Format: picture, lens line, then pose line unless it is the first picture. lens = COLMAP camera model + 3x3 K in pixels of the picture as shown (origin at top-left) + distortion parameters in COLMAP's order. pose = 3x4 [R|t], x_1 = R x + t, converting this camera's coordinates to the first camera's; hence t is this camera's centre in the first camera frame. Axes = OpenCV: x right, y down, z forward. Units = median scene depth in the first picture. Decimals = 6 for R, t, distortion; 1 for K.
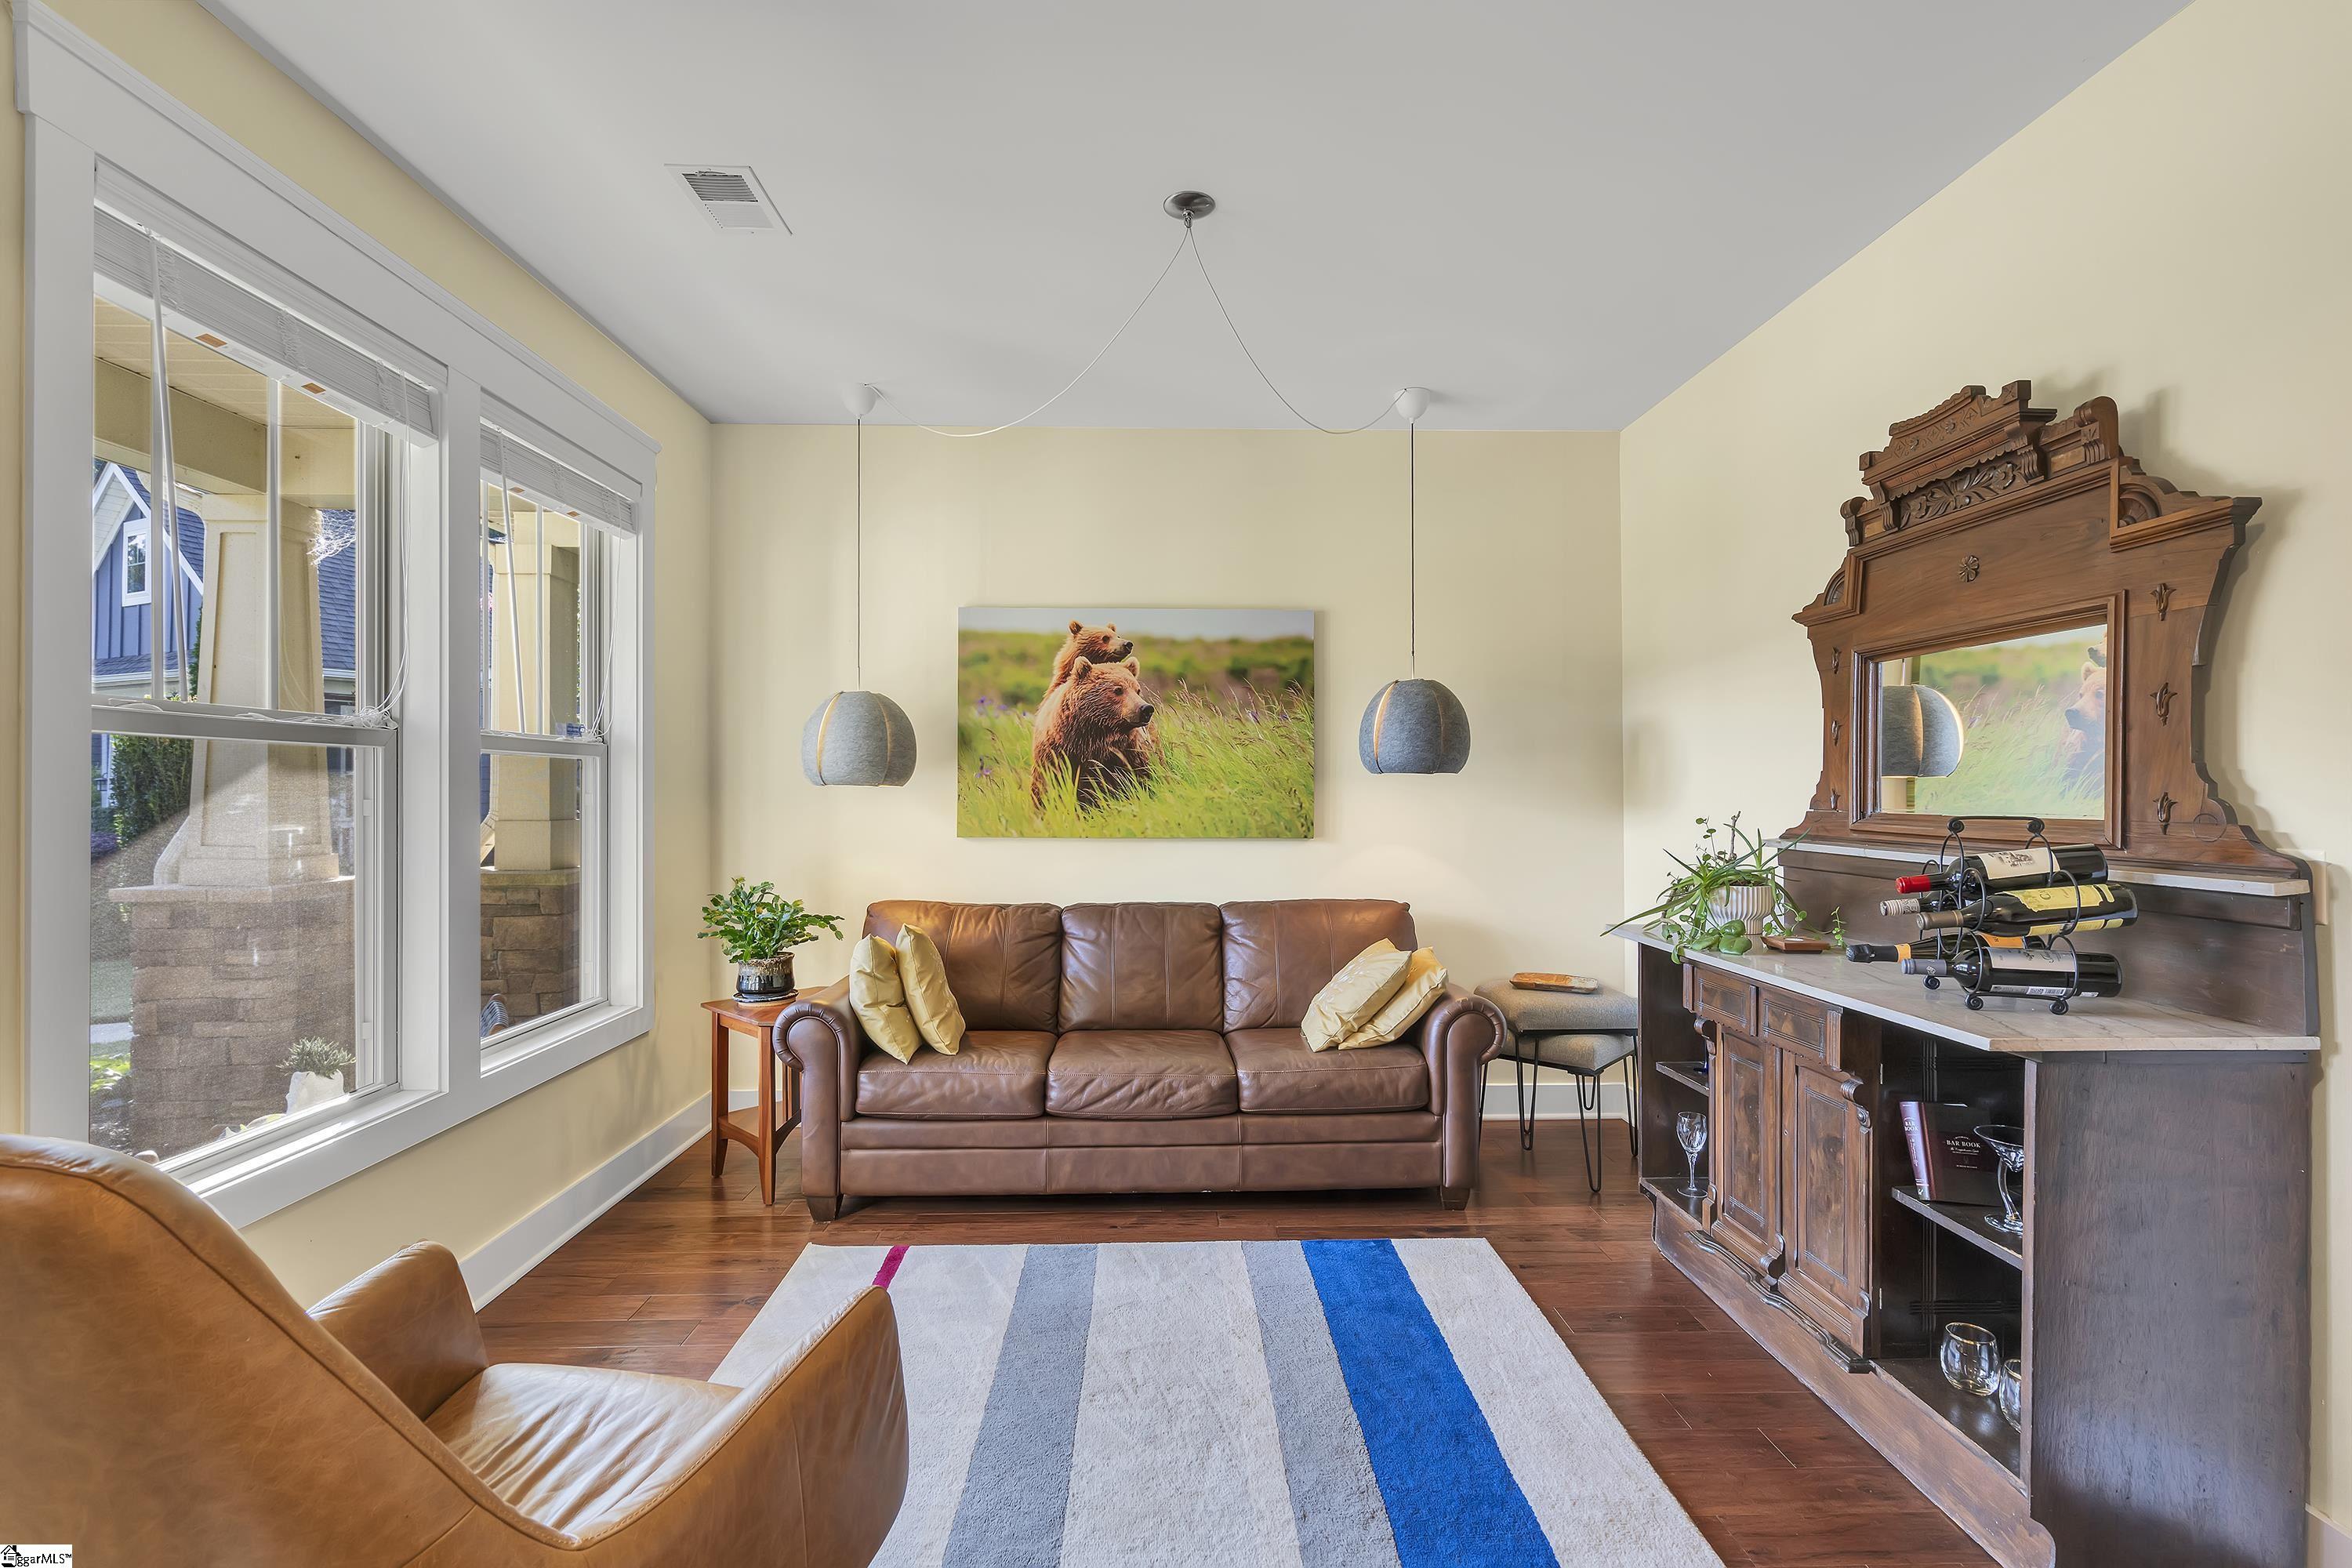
lens RADIAL K [[1049.2, 0, 1178.7], [0, 1049.2, 781.3], [0, 0, 1]] dist [-0.012965, 0.003229]
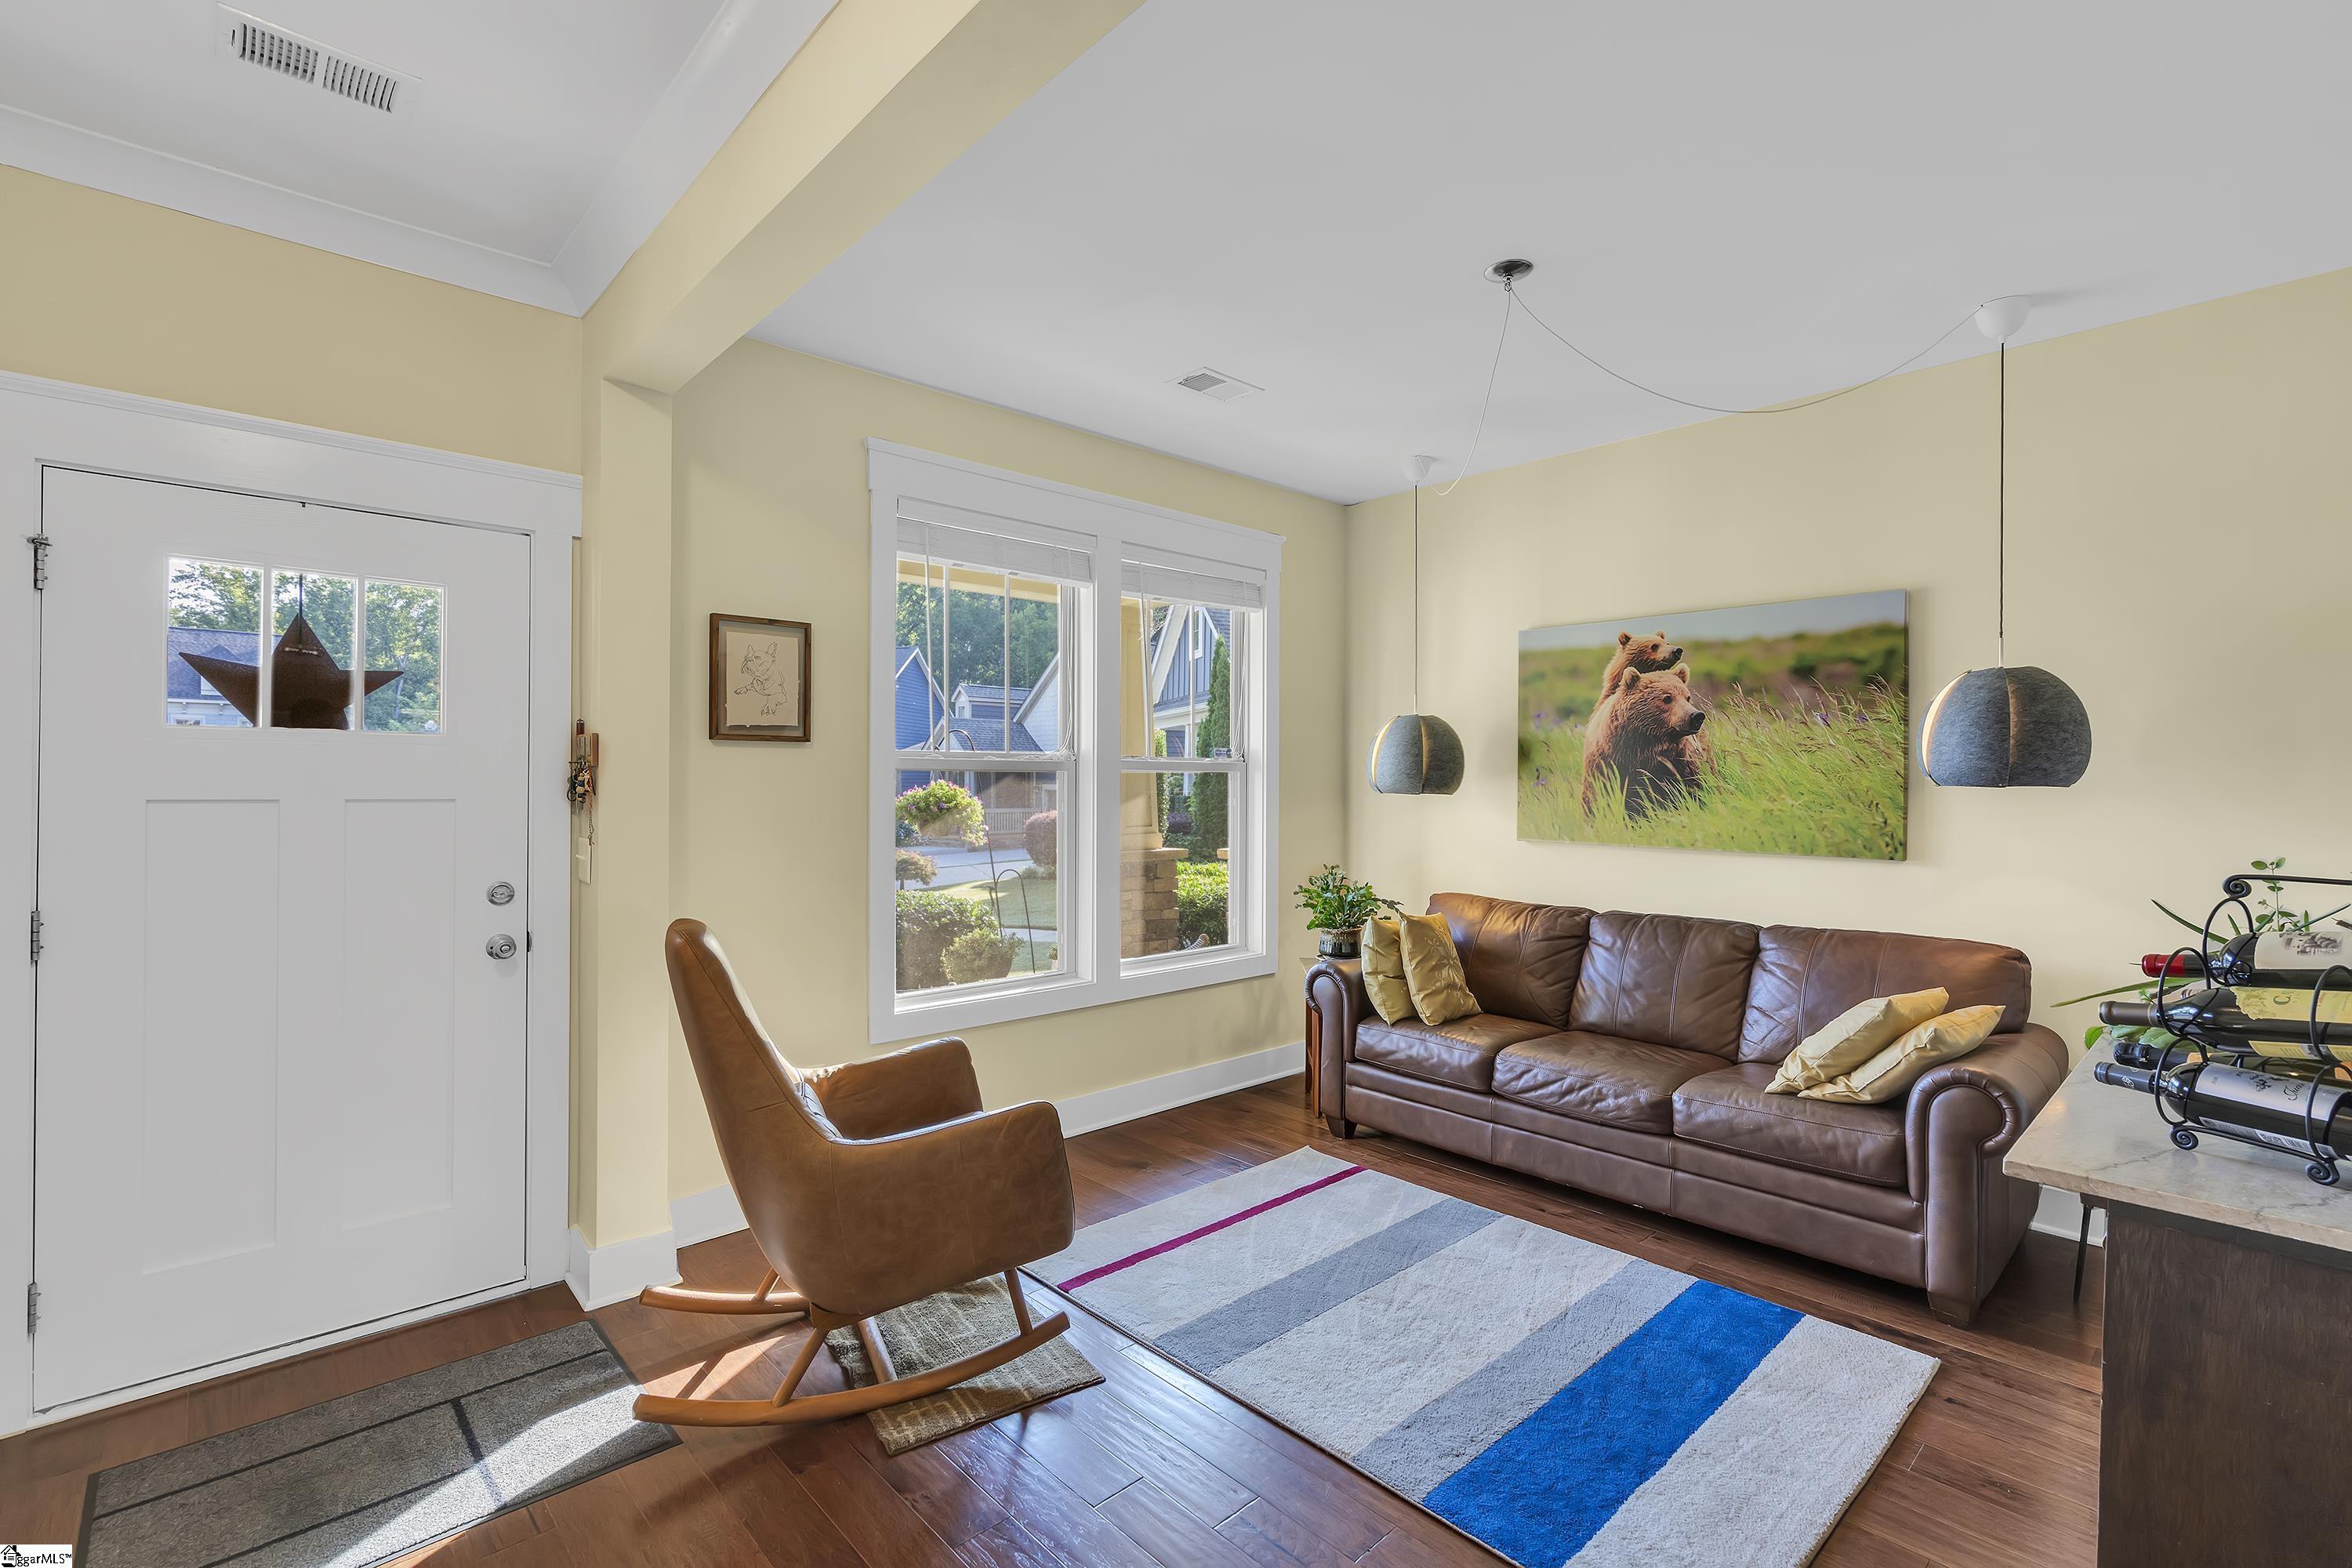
lens RADIAL K [[1049.2, 0, 1181.0], [0, 1049.2, 779.3], [0, 0, 1]] dist [-0.012965, 0.003229]
pose [[0.658477, 0.001549, -0.752599, 0.443313], [0.001205, 0.999994, 0.003112, -0.016957], [0.752600, -0.002956, 0.658471, 0.016610]]
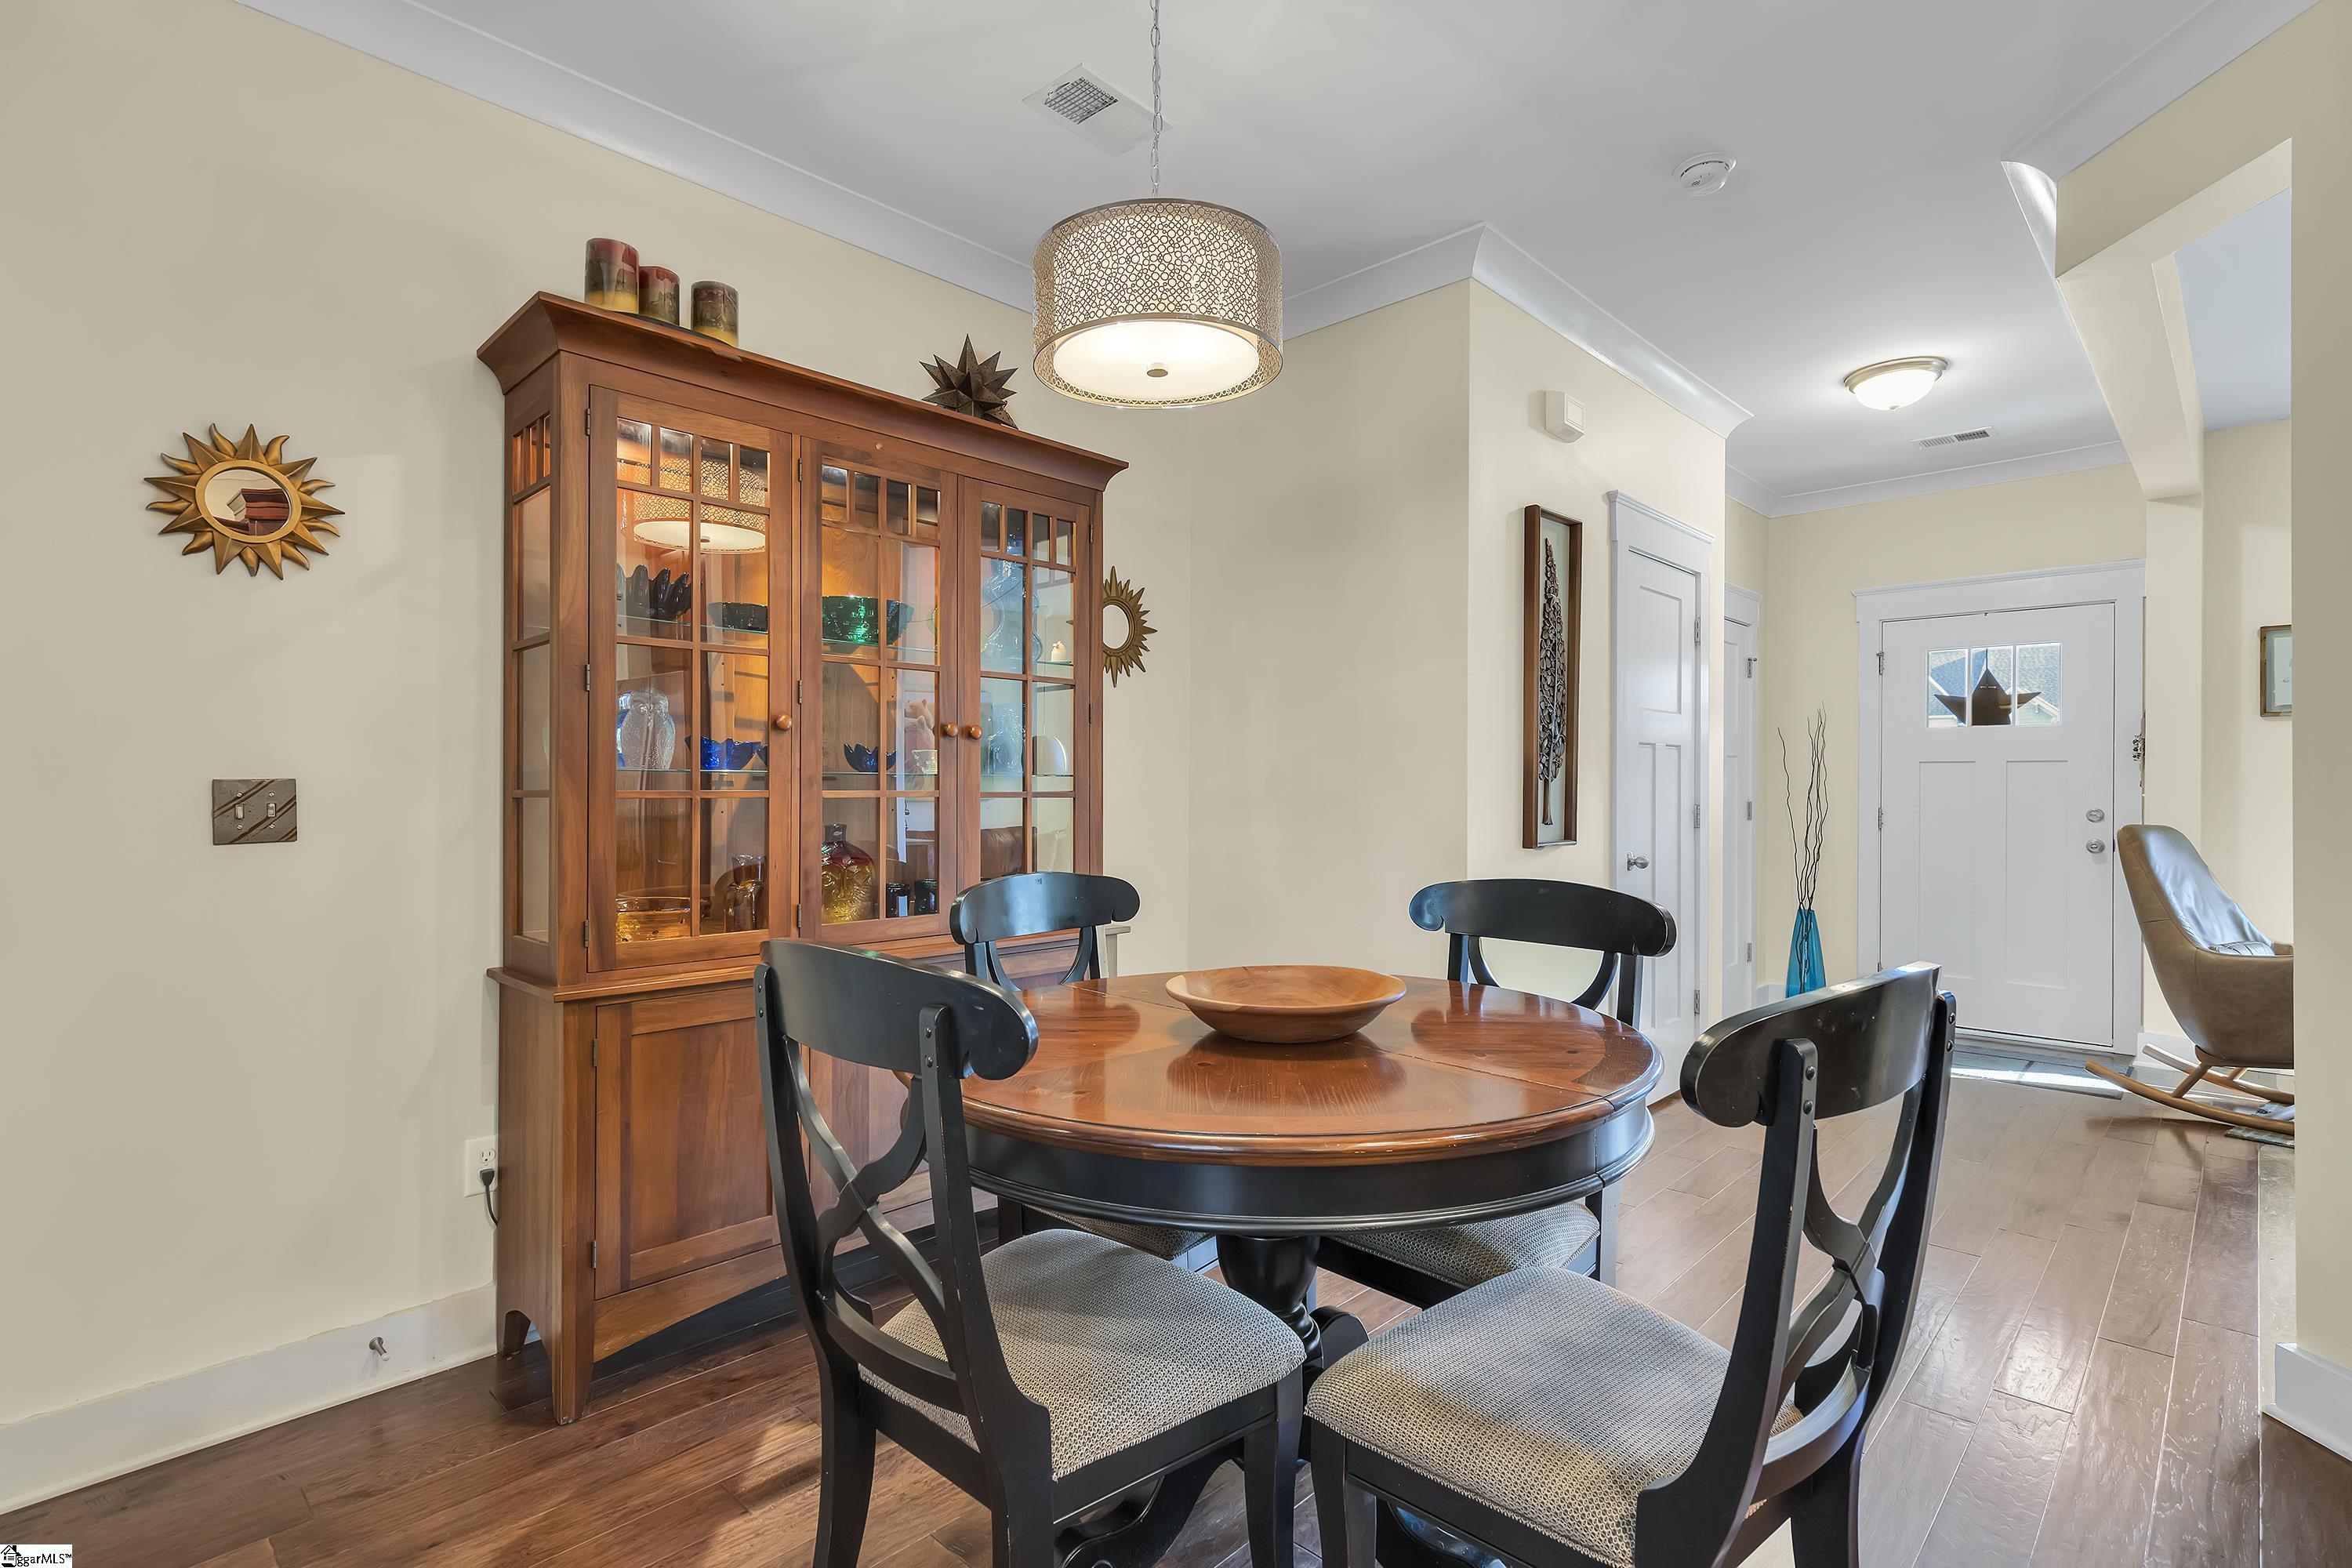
lens RADIAL K [[1115.9, 0, 1177.5], [0, 1115.9, 785.3], [0, 0, 1]] dist [0.001419, -0.000136]
pose [[-0.712596, 0.001950, -0.701572, 1.017158], [0.006007, 0.999976, -0.003322, 0.011435], [0.701549, -0.006582, -0.712591, 0.219351]]
